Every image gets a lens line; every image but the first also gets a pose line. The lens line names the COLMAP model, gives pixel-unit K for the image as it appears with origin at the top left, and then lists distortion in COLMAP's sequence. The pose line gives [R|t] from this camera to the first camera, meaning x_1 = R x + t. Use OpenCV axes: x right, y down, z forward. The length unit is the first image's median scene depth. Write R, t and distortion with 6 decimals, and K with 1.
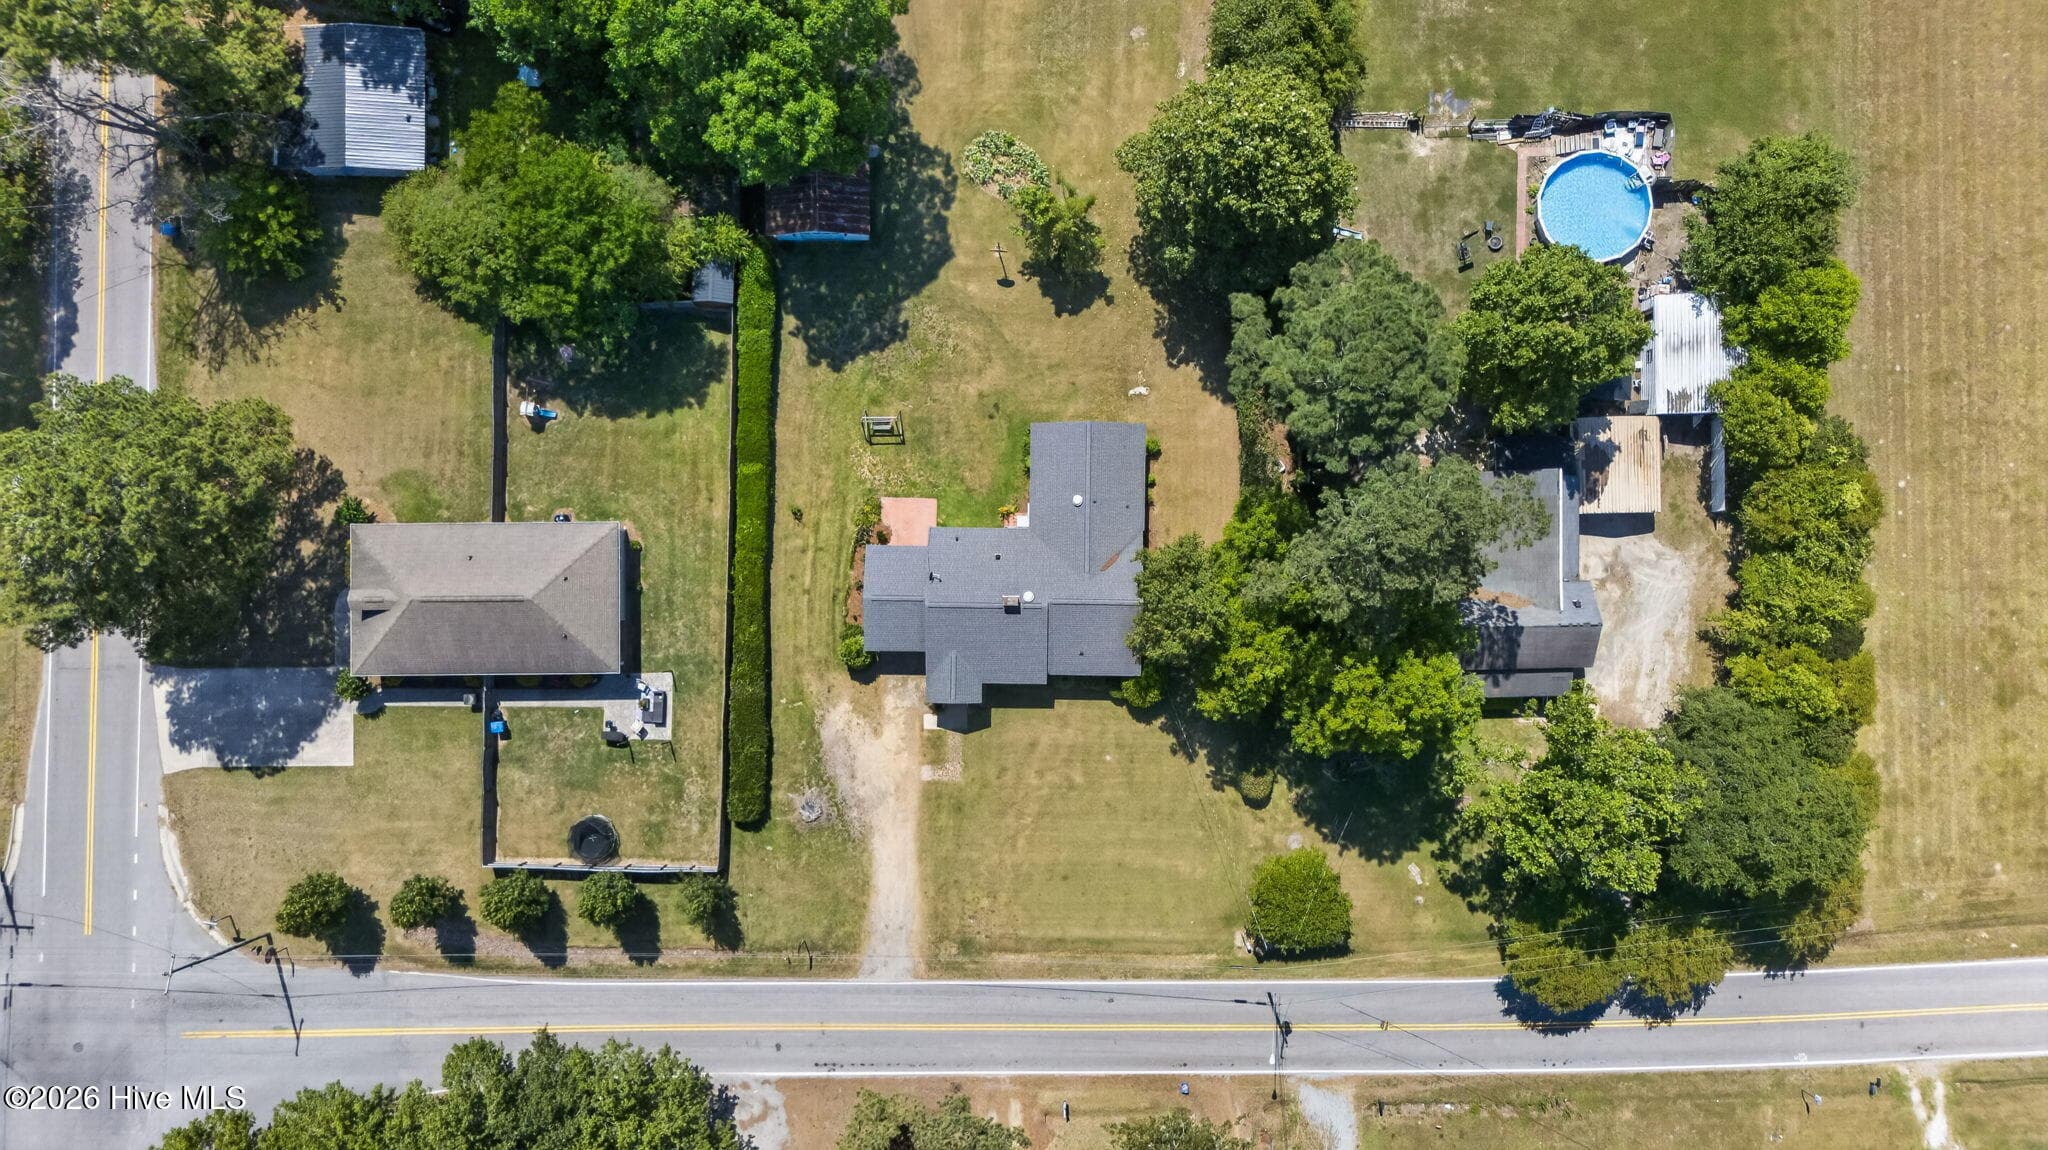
lens RADIAL K [[1437.6, 0, 1024.0], [0, 1437.6, 575.0], [0, 0, 1]] dist [0.040528, -0.037272]
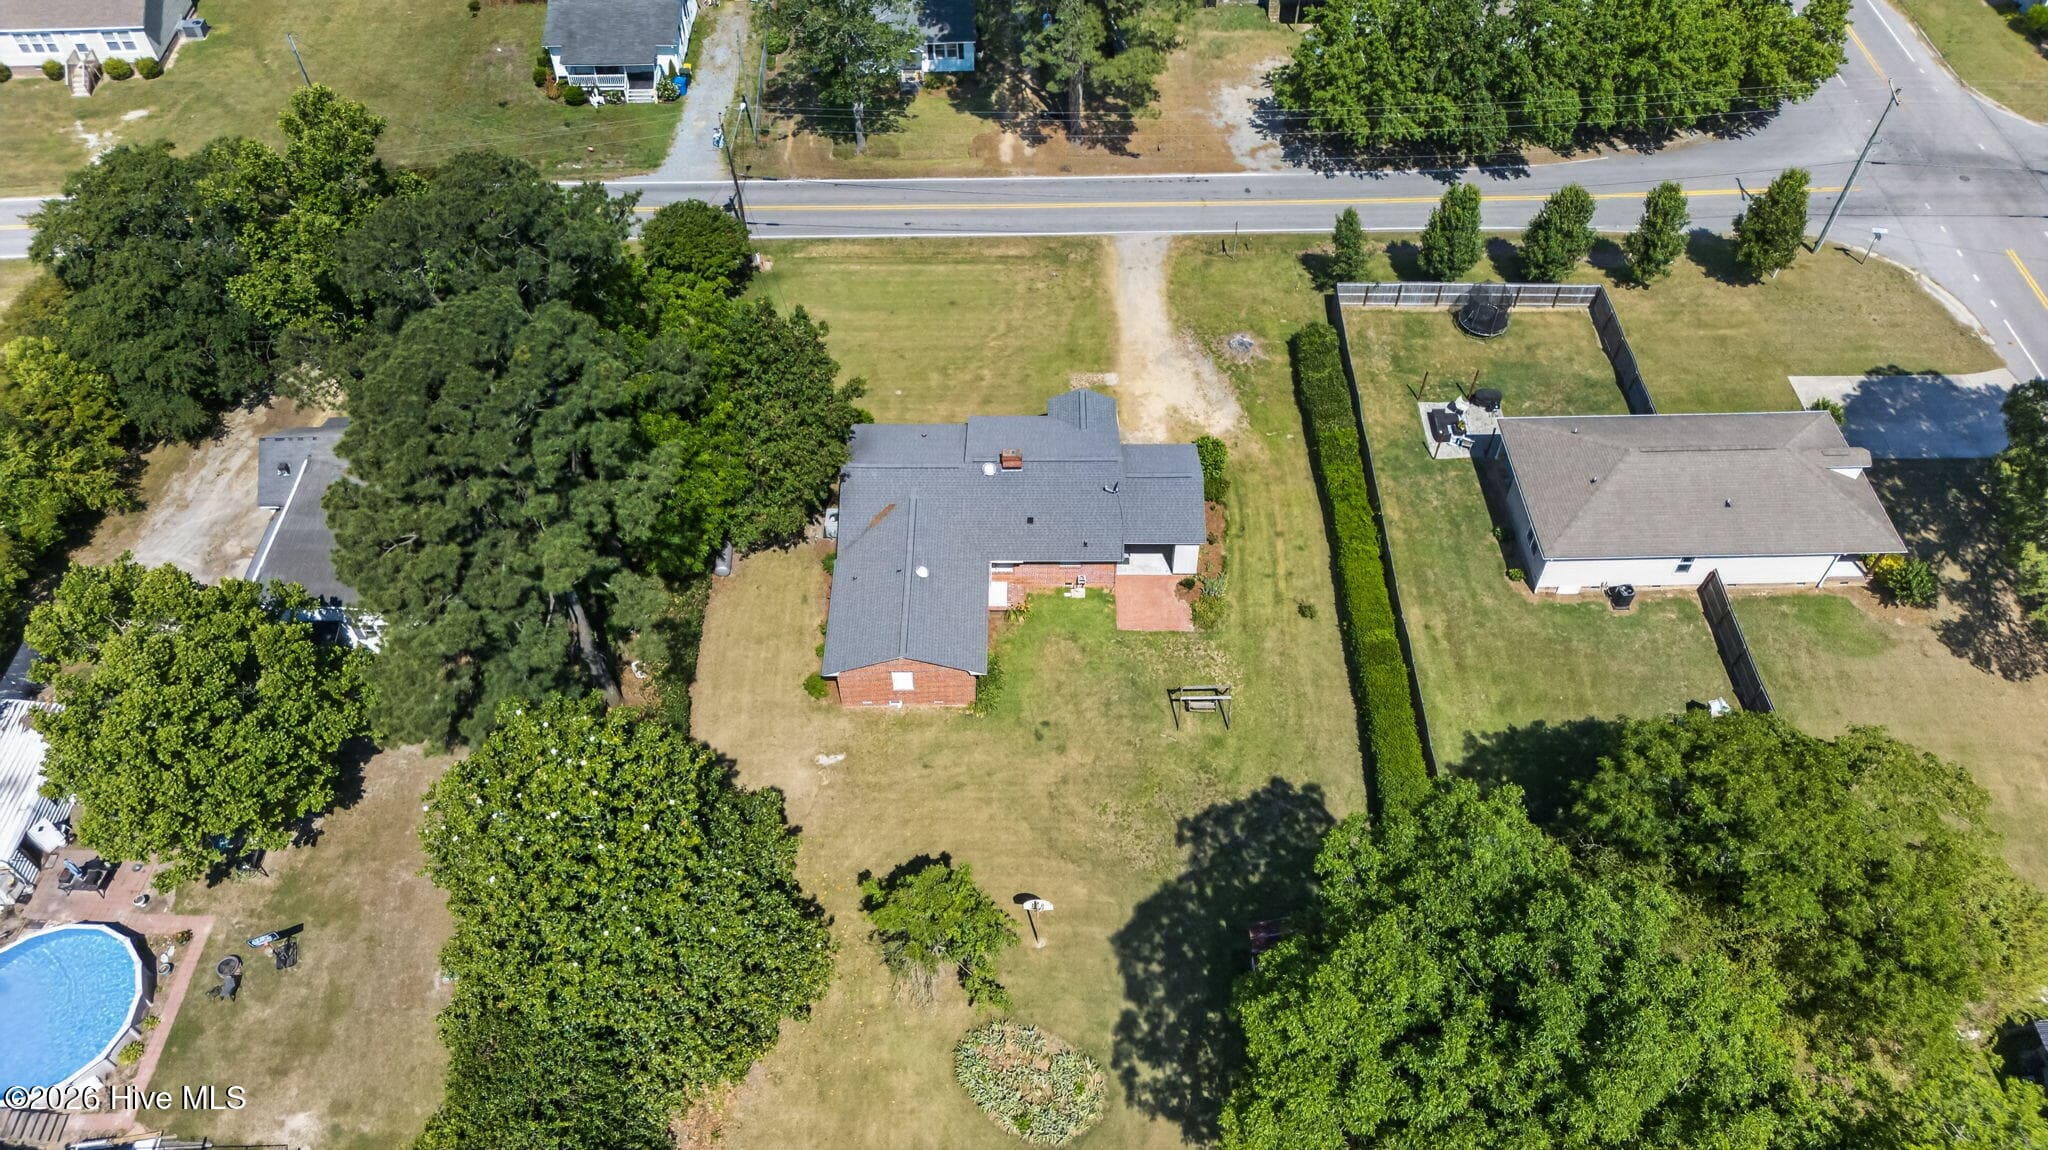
lens RADIAL K [[1437.6, 0, 1024.0], [0, 1437.6, 575.0], [0, 0, 1]] dist [0.040528, -0.037272]
pose [[-0.999808, 0.019202, 0.003958, -0.016590], [-0.011788, -0.750081, 0.661241, -0.514937], [0.015666, 0.661068, 0.750163, 0.432941]]
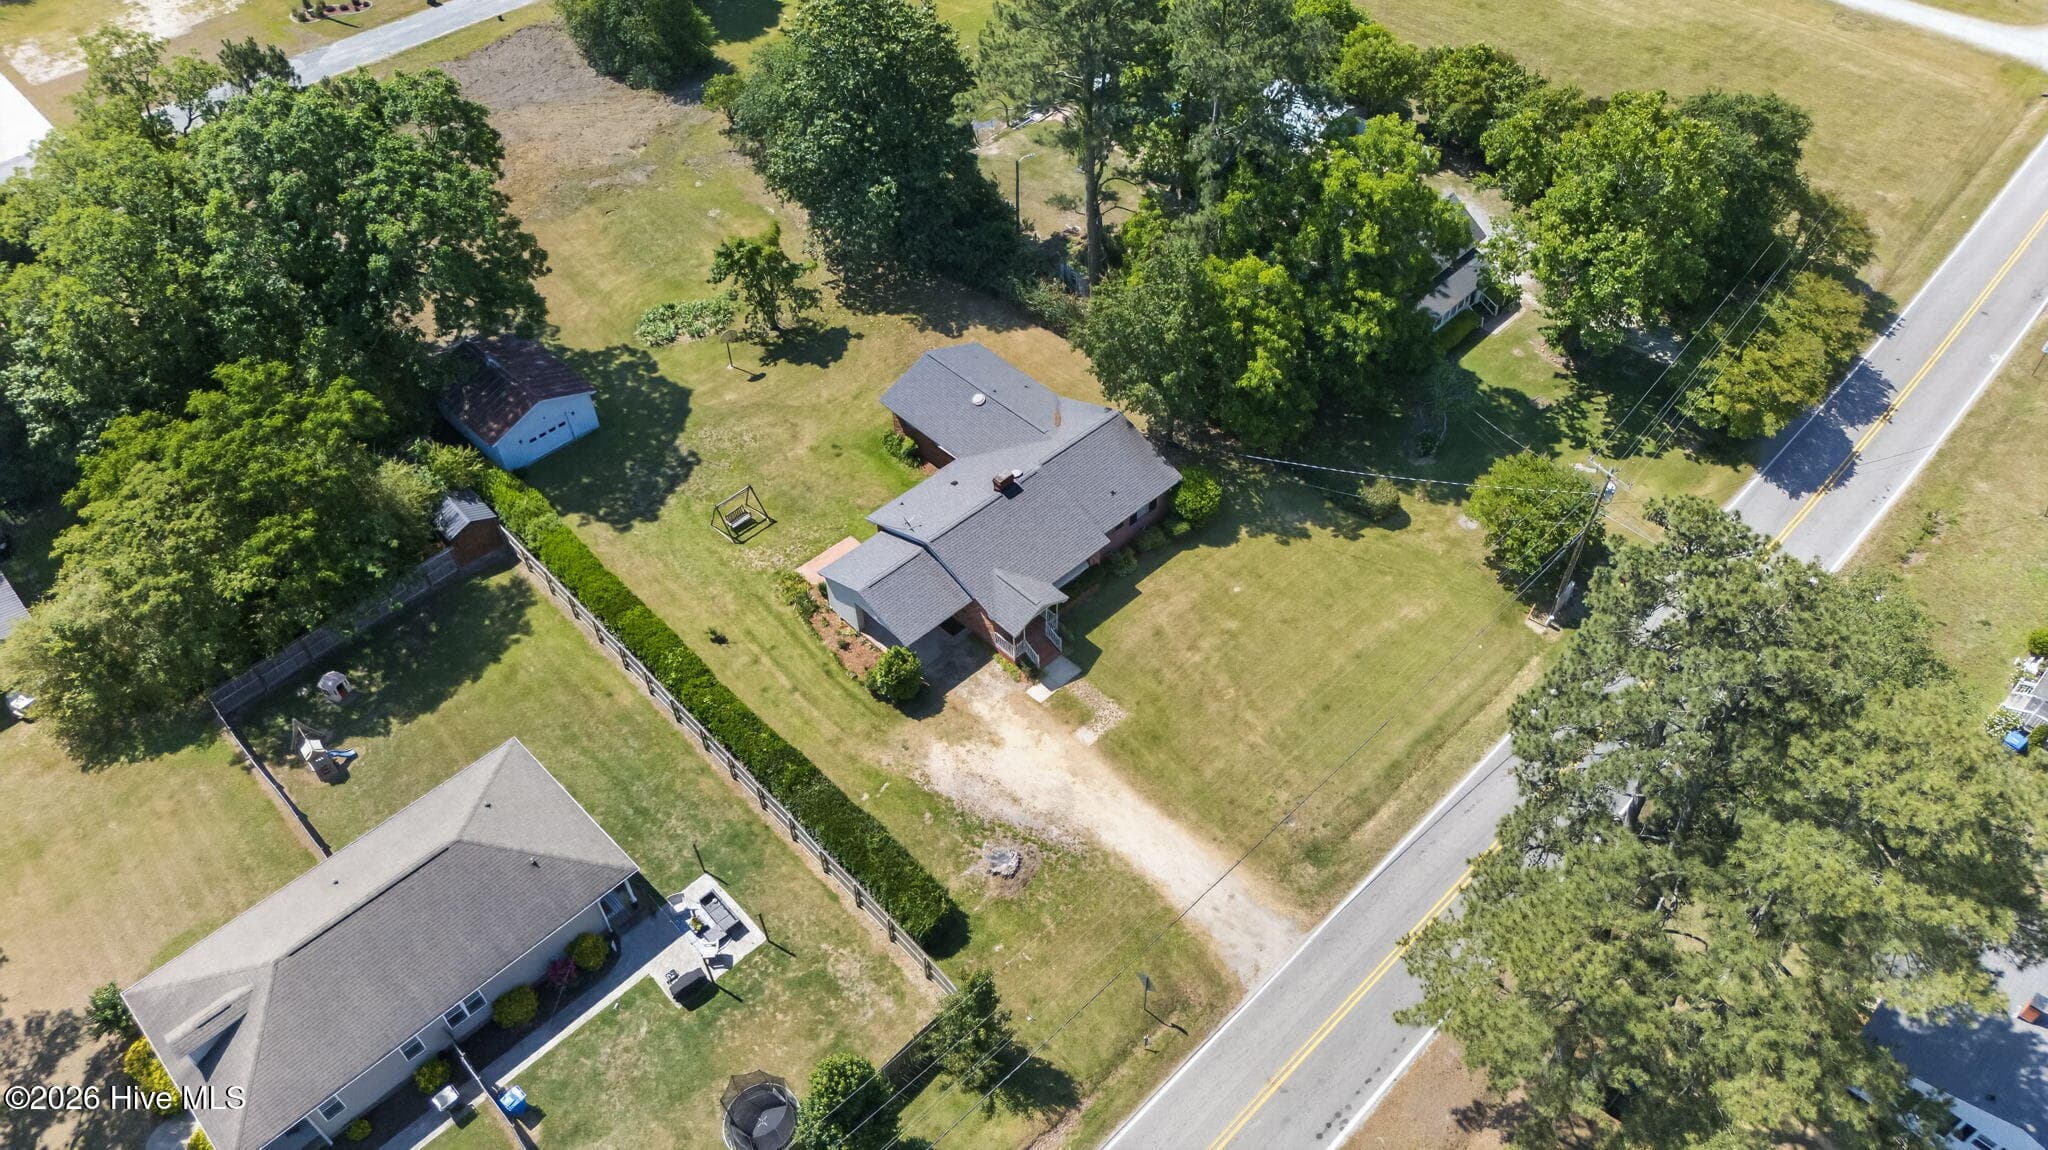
lens RADIAL K [[1437.6, 0, 1024.0], [0, 1437.6, 575.0], [0, 0, 1]] dist [0.040528, -0.037272]
pose [[0.718108, -0.507468, 0.476232, -0.384885], [0.695920, 0.519671, -0.495619, 0.423954], [0.004027, 0.687327, 0.726337, 0.432827]]
